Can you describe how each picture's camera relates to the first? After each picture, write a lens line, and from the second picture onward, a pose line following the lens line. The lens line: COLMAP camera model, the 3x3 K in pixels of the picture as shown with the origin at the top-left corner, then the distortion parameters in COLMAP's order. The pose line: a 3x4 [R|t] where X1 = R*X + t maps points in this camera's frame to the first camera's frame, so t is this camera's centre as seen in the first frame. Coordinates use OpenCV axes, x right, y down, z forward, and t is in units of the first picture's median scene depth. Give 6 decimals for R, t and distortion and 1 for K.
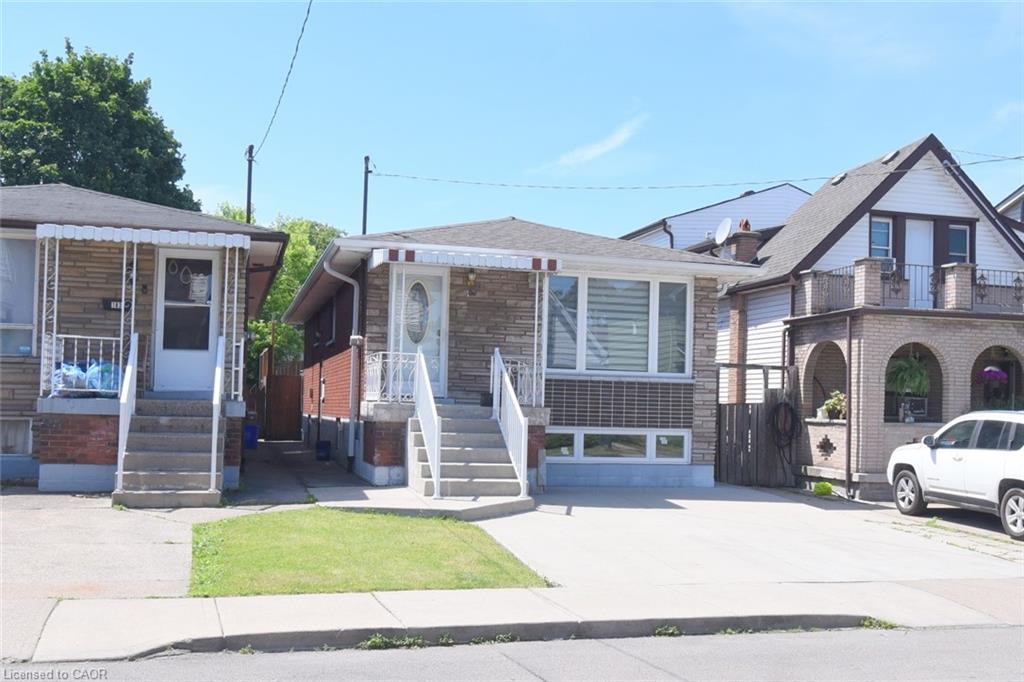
lens RADIAL K [[1239.1, 0, 512.0], [0, 1239.1, 341.0], [0, 0, 1]] dist [-0.004145, -0.020457]
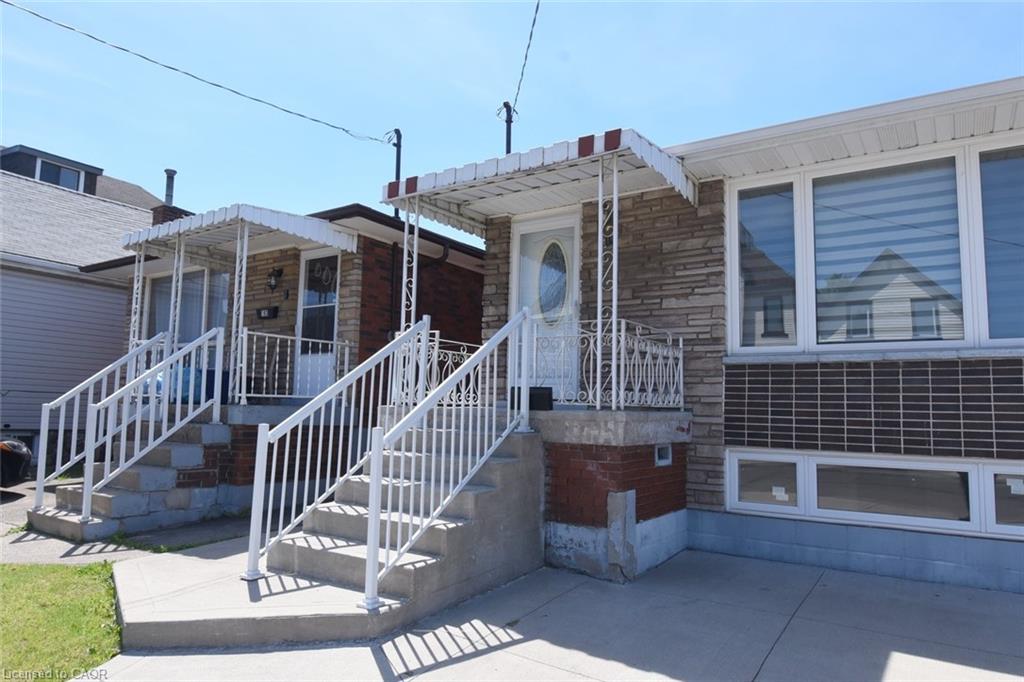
lens RADIAL K [[662.4, 0, 512.0], [0, 662.4, 341.0], [0, 0, 1]] dist [0.000449, -0.000782]
pose [[0.661712, -0.090942, -0.744222, 0.188909], [0.033388, 0.995206, -0.091925, 0.044369], [0.749014, 0.035980, 0.661576, 0.714454]]
